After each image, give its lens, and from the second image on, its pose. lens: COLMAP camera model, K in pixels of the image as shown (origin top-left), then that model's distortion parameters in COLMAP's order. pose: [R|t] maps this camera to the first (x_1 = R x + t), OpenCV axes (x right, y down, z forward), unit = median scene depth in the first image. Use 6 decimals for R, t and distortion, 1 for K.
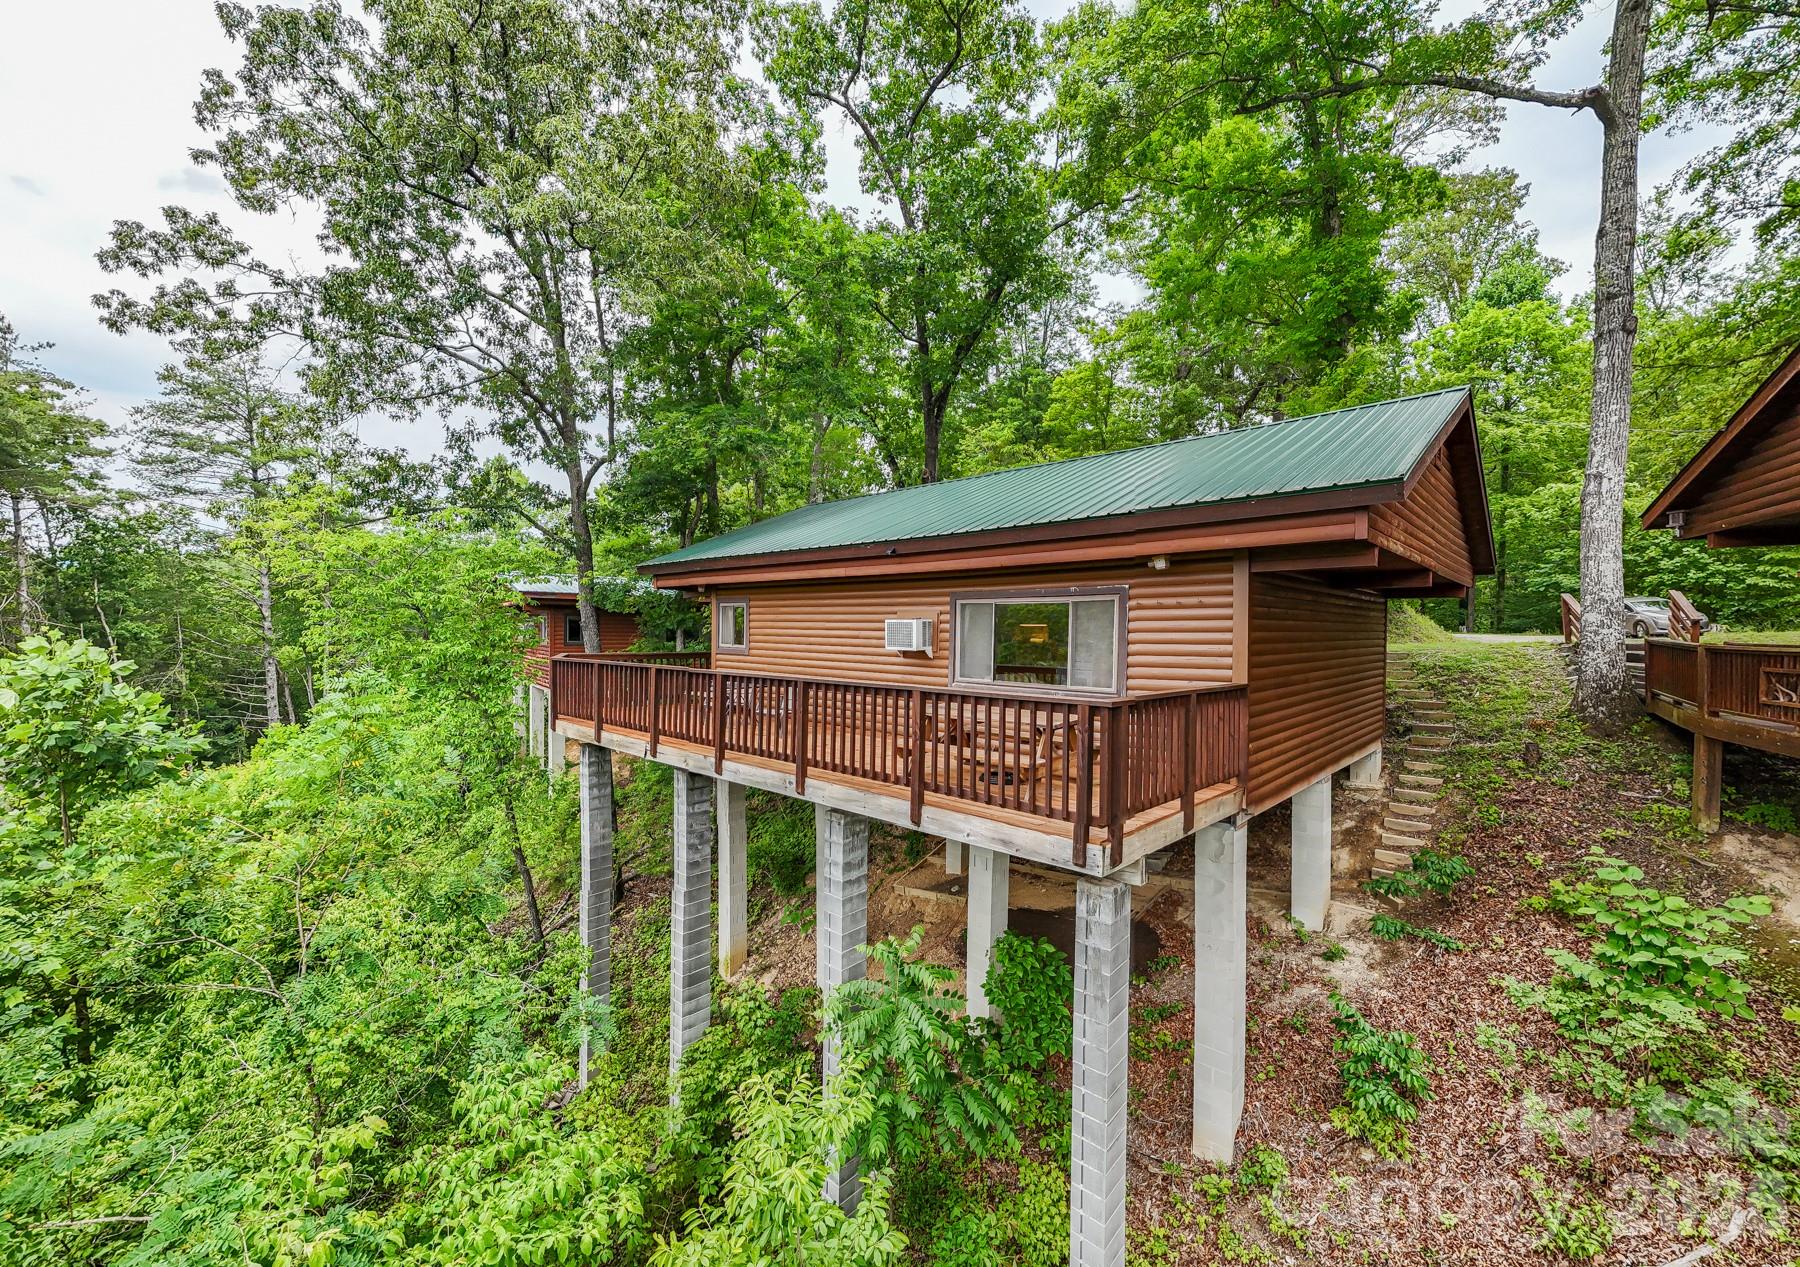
lens RADIAL K [[725.6, 0, 878.9], [0, 725.6, 629.2], [0, 0, 1]] dist [0.013476, 0.000969]
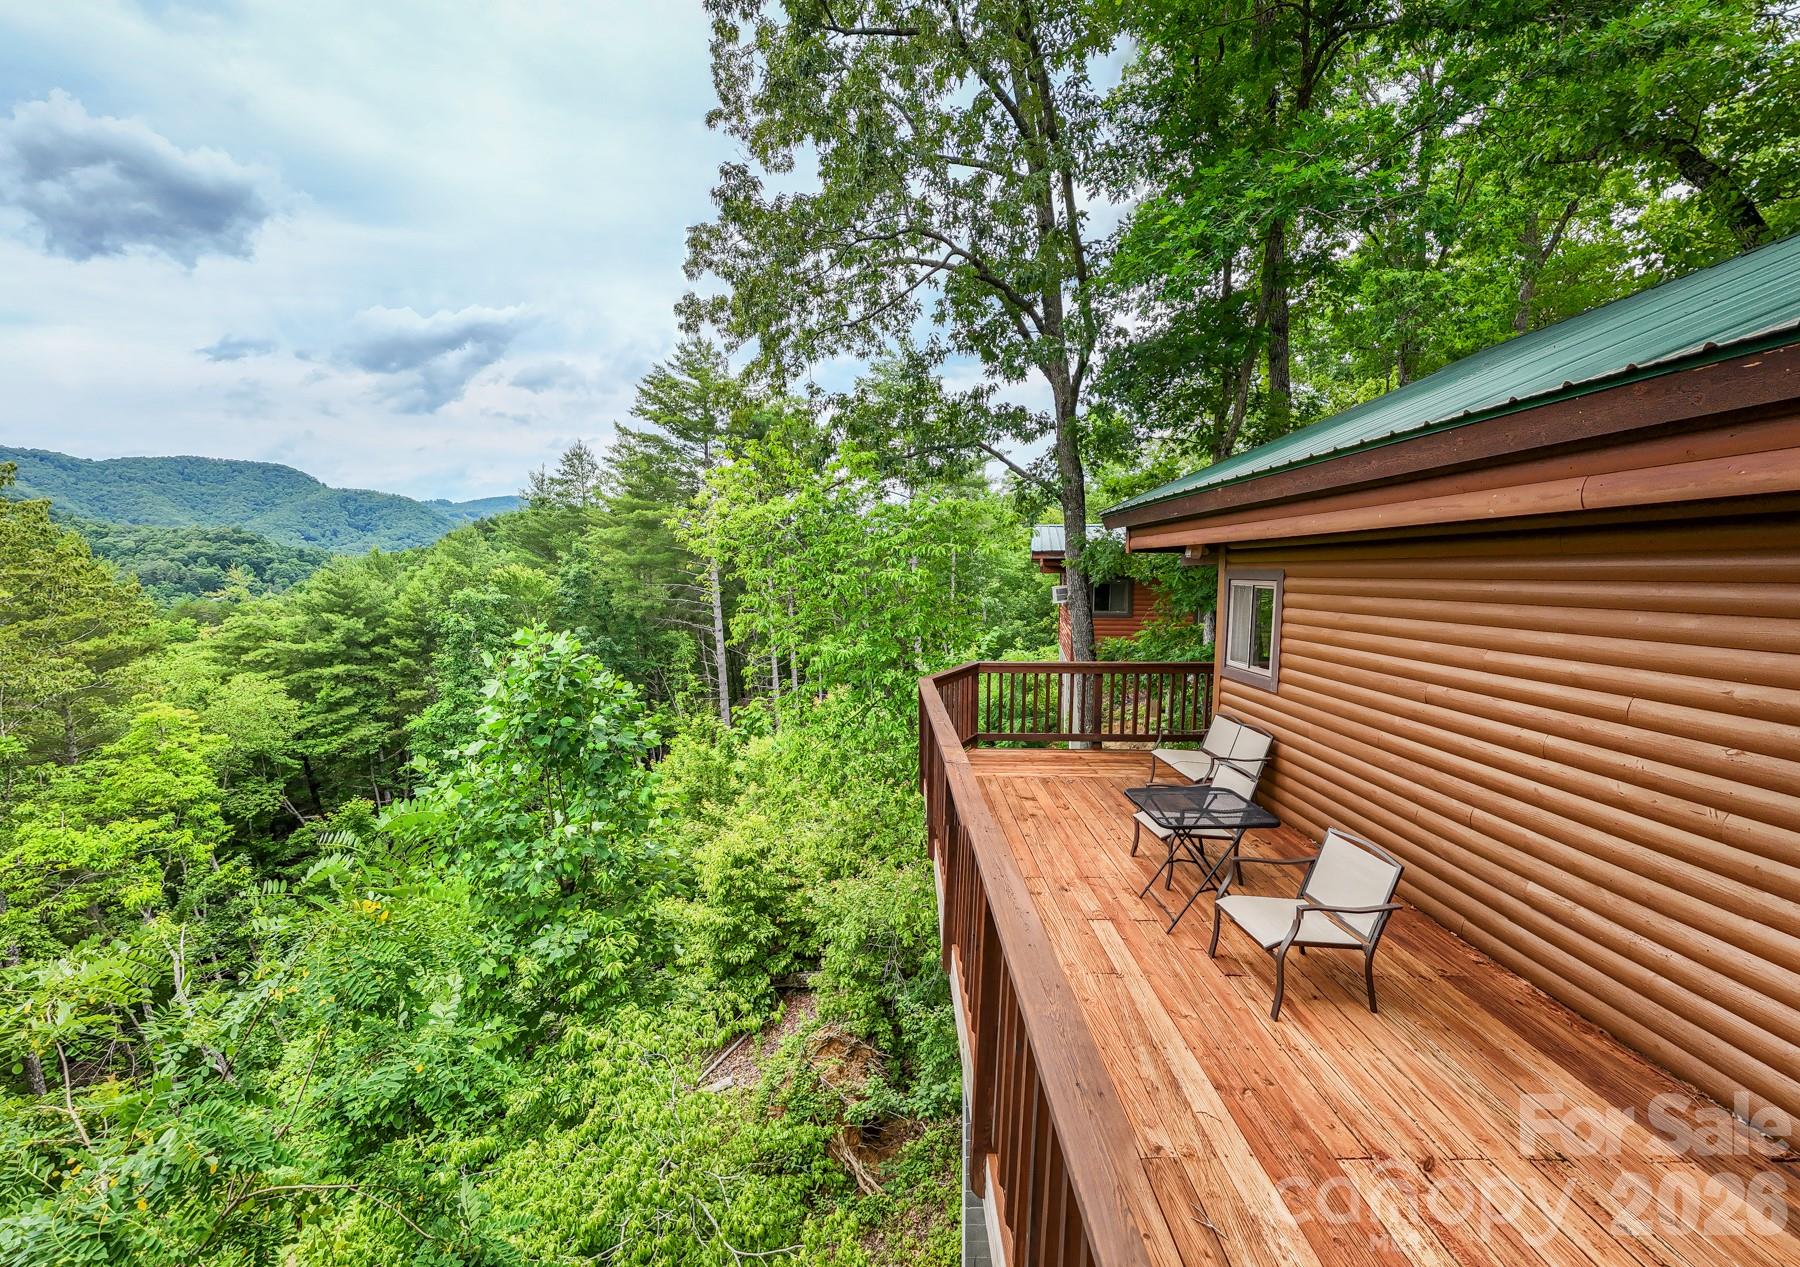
lens RADIAL K [[725.6, 0, 848.2], [0, 725.6, 669.1], [0, 0, 1]] dist [0.013476, 0.000969]
pose [[0.650008, 0.085533, -0.755099, -0.005129], [0.014569, 0.992060, 0.124915, -0.036285], [0.759788, -0.092196, 0.643601, 0.424023]]
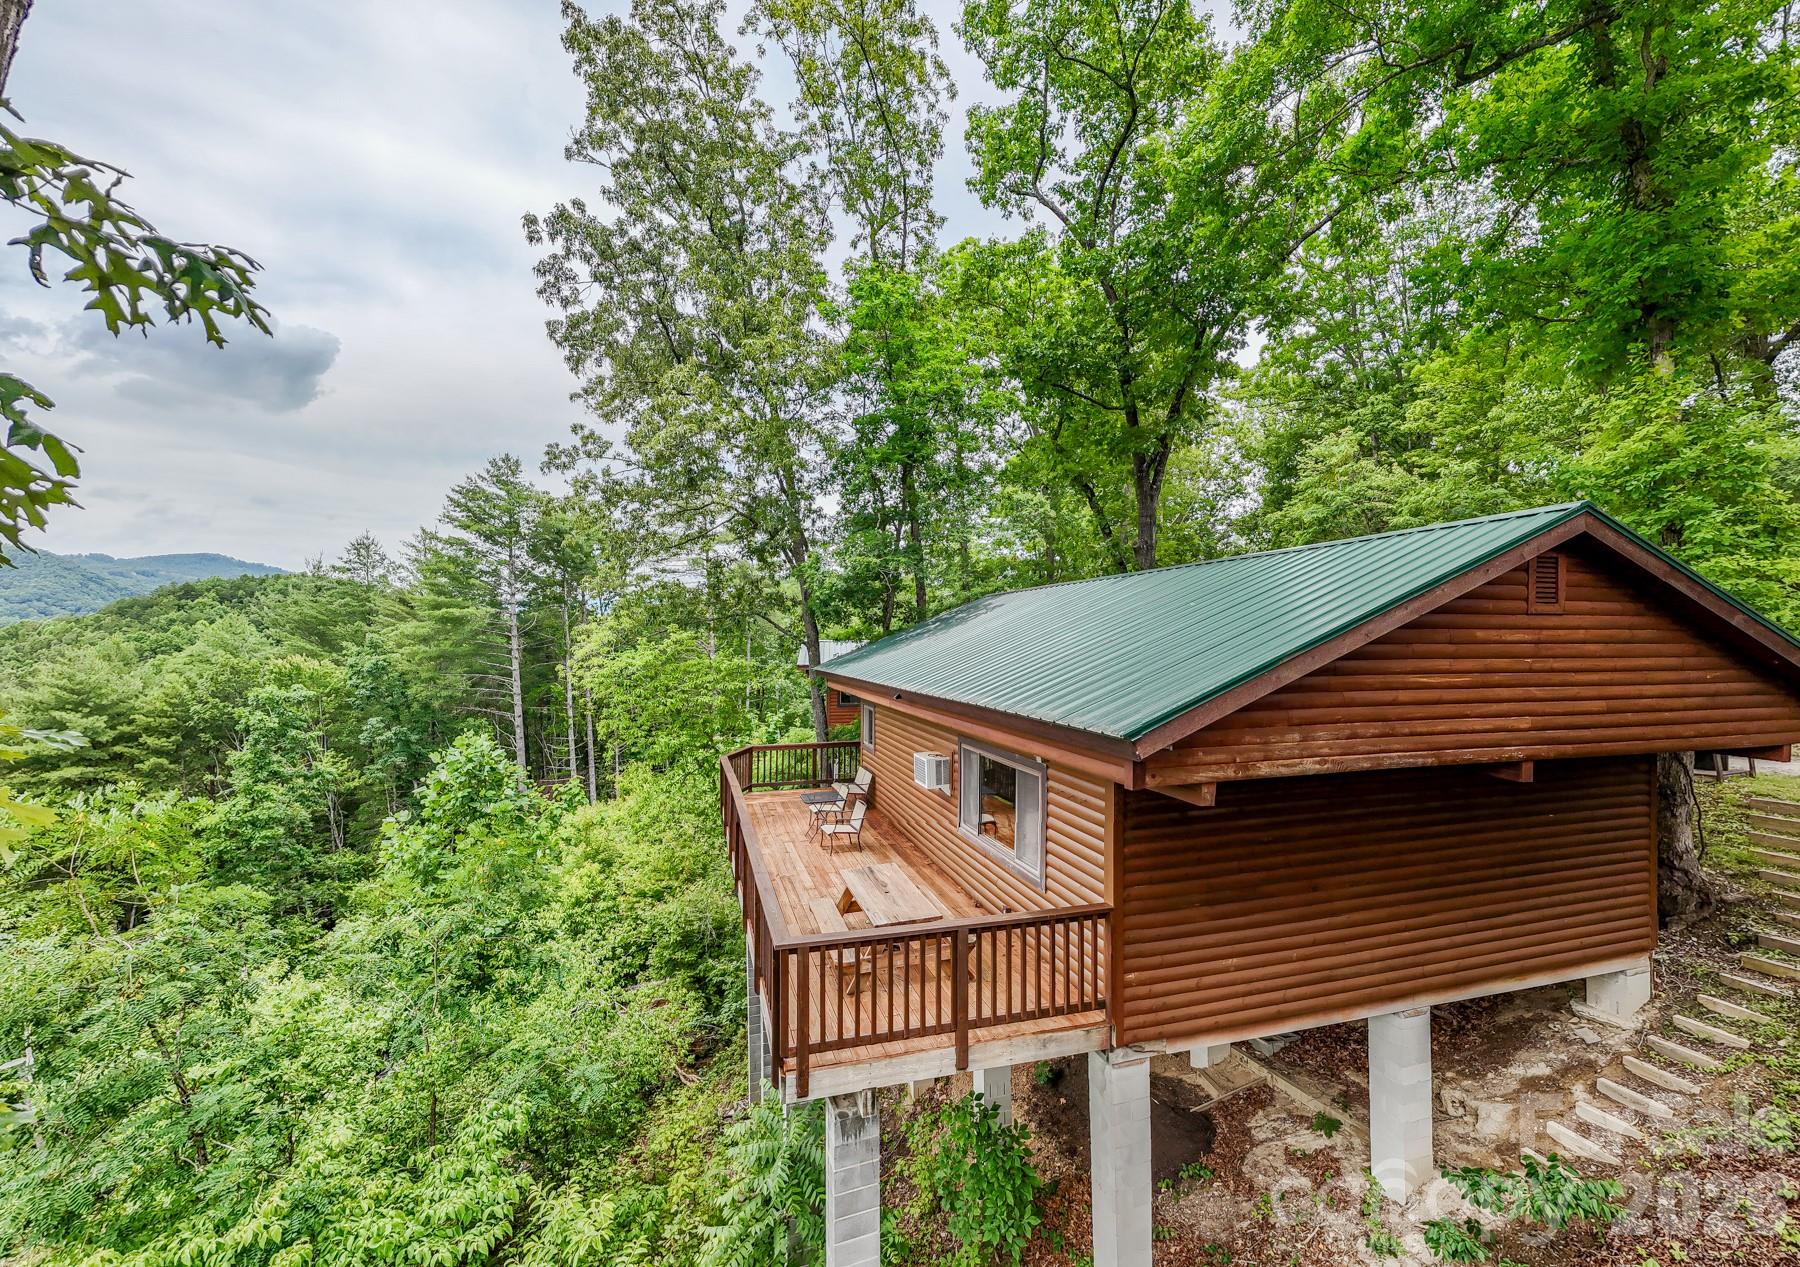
lens RADIAL K [[725.6, 0, 890.4], [0, 725.6, 624.3], [0, 0, 1]] dist [0.013476, 0.000969]
pose [[0.873273, -0.018388, -0.486884, 0.327668], [0.005756, 0.999607, -0.027426, -0.119578], [0.487197, 0.021148, 0.873036, 0.023640]]
